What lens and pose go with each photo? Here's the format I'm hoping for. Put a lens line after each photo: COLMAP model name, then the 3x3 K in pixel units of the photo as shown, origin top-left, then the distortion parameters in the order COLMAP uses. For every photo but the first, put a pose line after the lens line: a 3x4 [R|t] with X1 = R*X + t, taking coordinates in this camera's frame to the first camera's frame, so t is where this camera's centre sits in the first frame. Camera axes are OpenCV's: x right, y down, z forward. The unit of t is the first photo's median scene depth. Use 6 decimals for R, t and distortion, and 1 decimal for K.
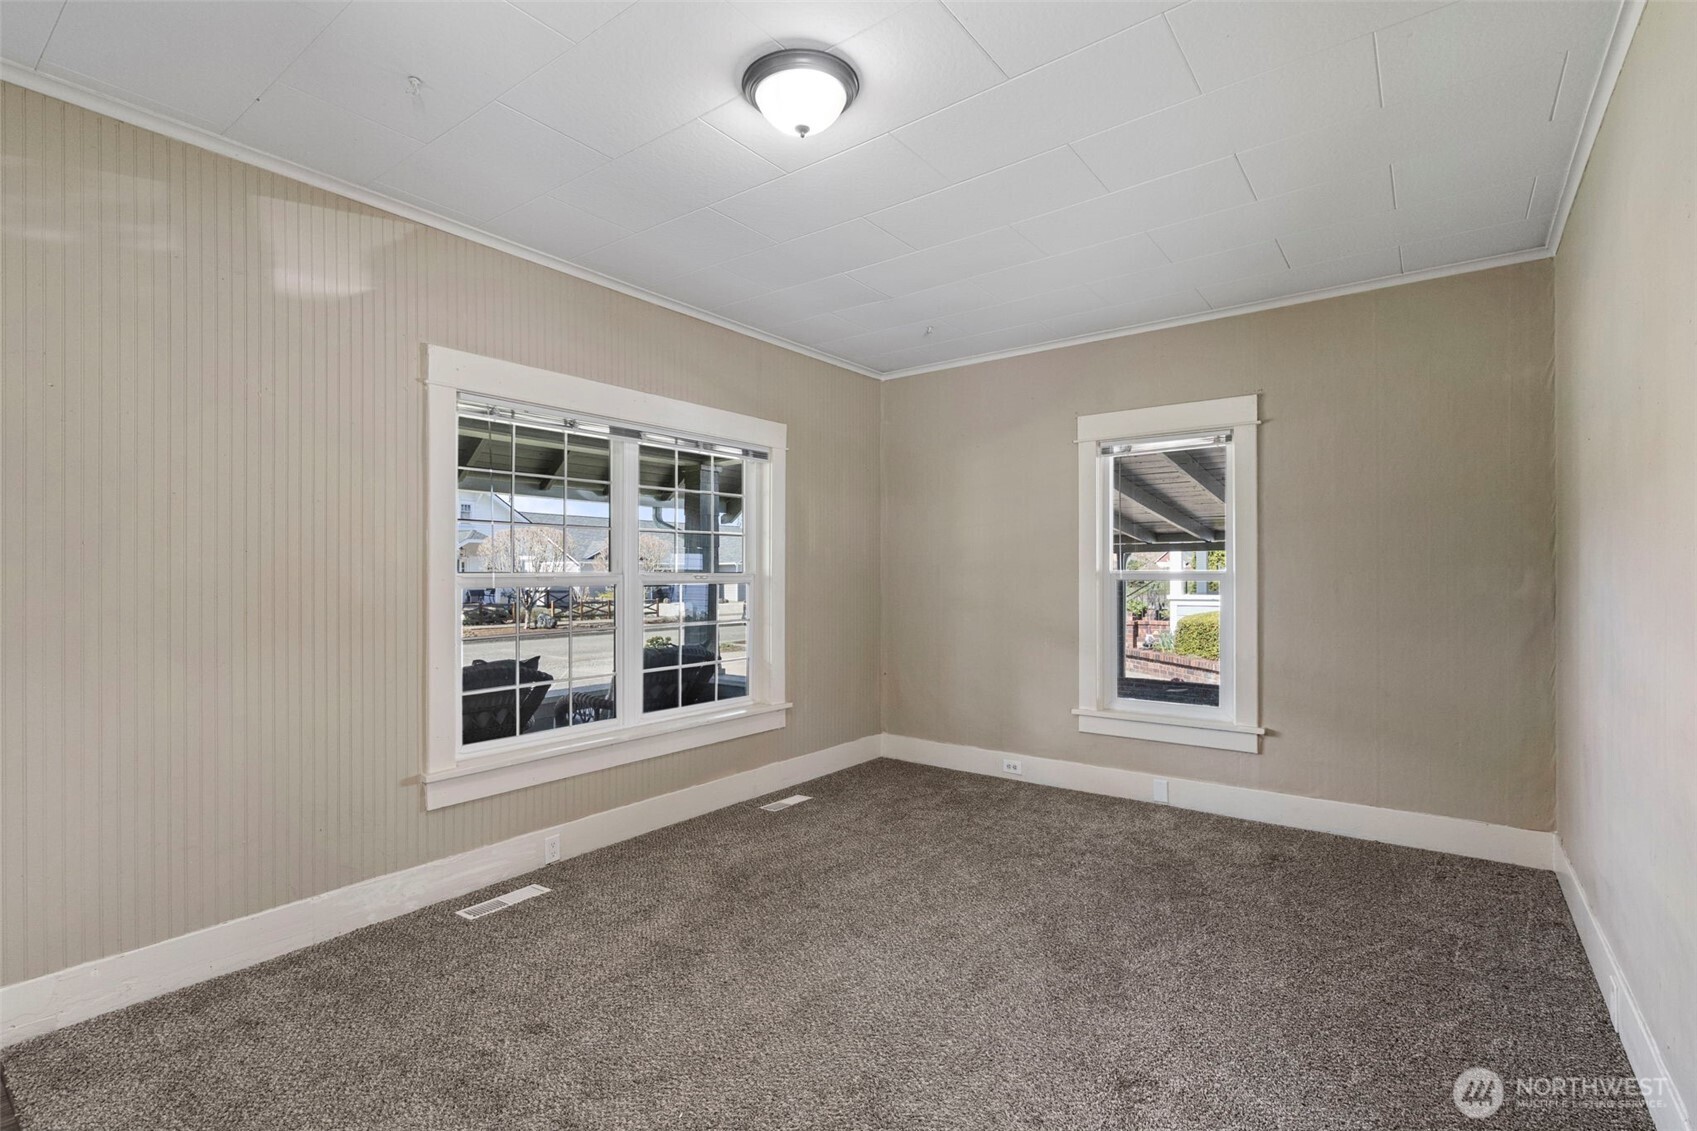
lens RADIAL K [[776.7, 0, 845.2], [0, 776.7, 573.2], [0, 0, 1]] dist [-0.002182, 0.000373]
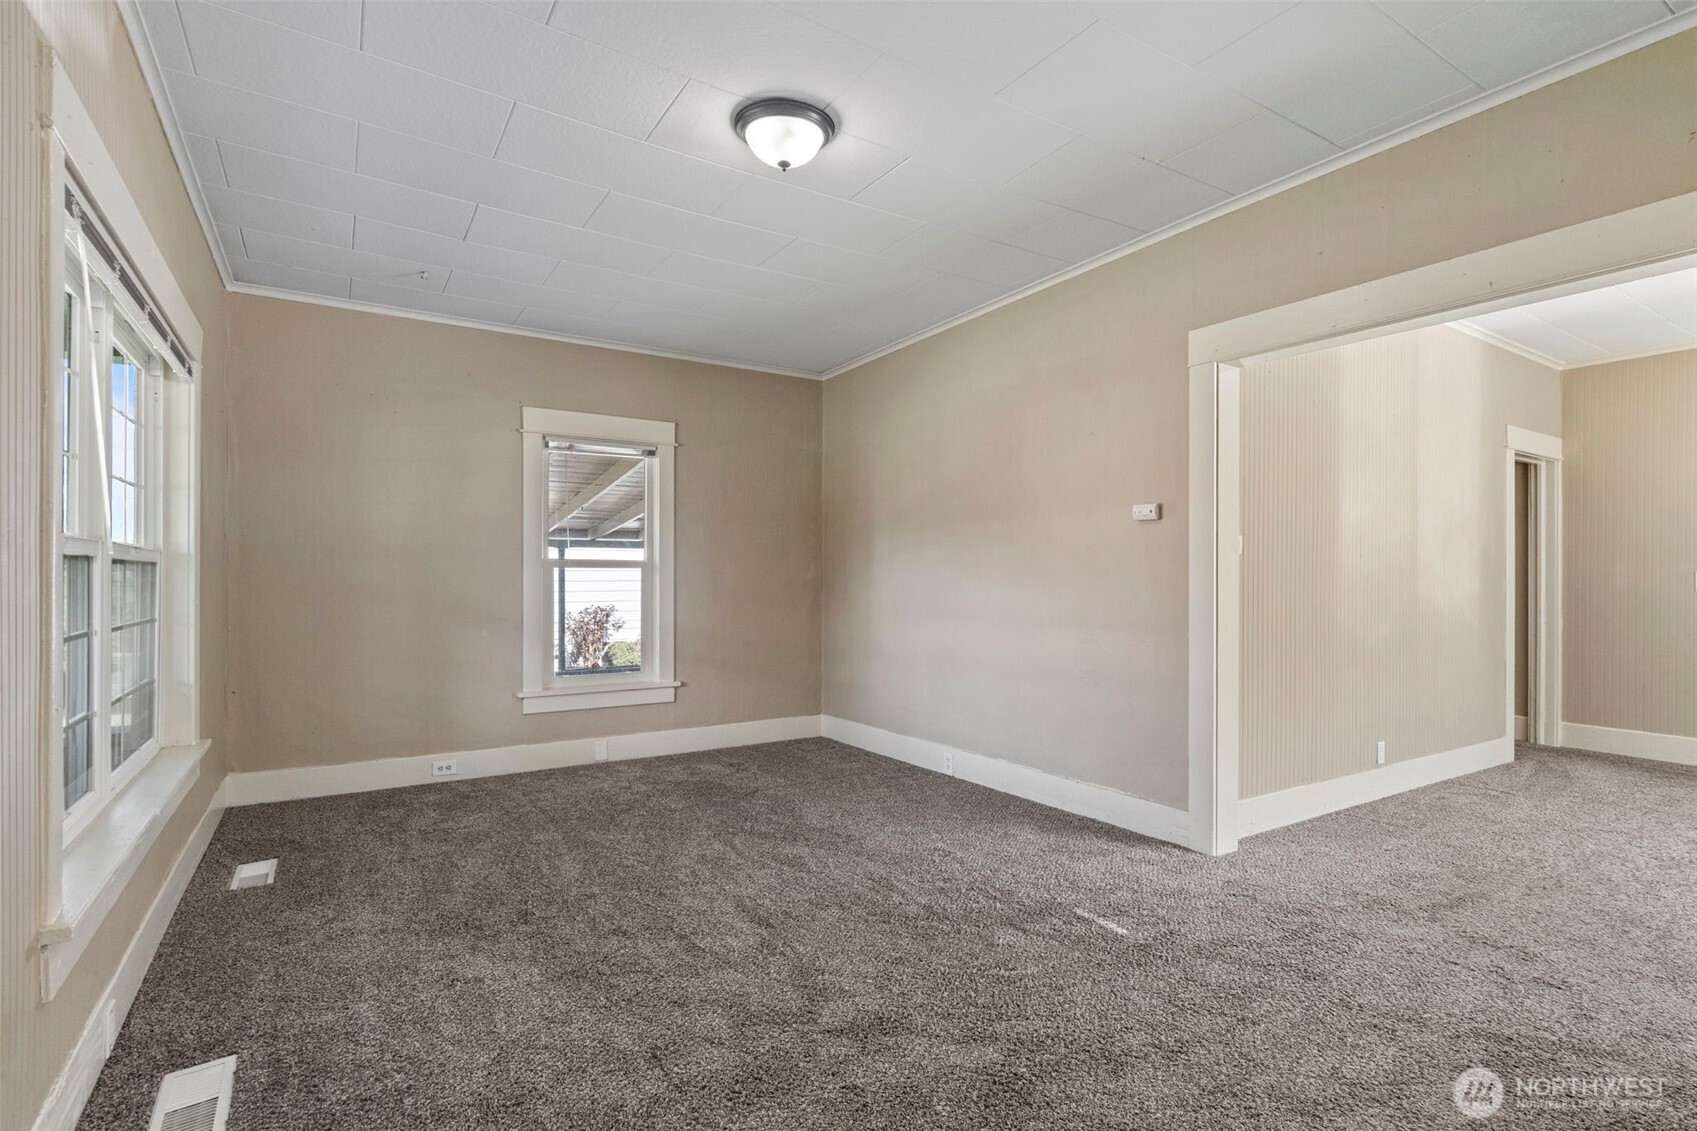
lens RADIAL K [[816.0, 0, 851.8], [0, 816.0, 571.5], [0, 0, 1]] dist [0.002083, 0.000579]
pose [[0.343517, 0.010288, 0.939090, -0.639460], [-0.004841, 0.999946, -0.009184, 0.027421], [-0.939134, -0.001391, 0.343548, 0.257115]]
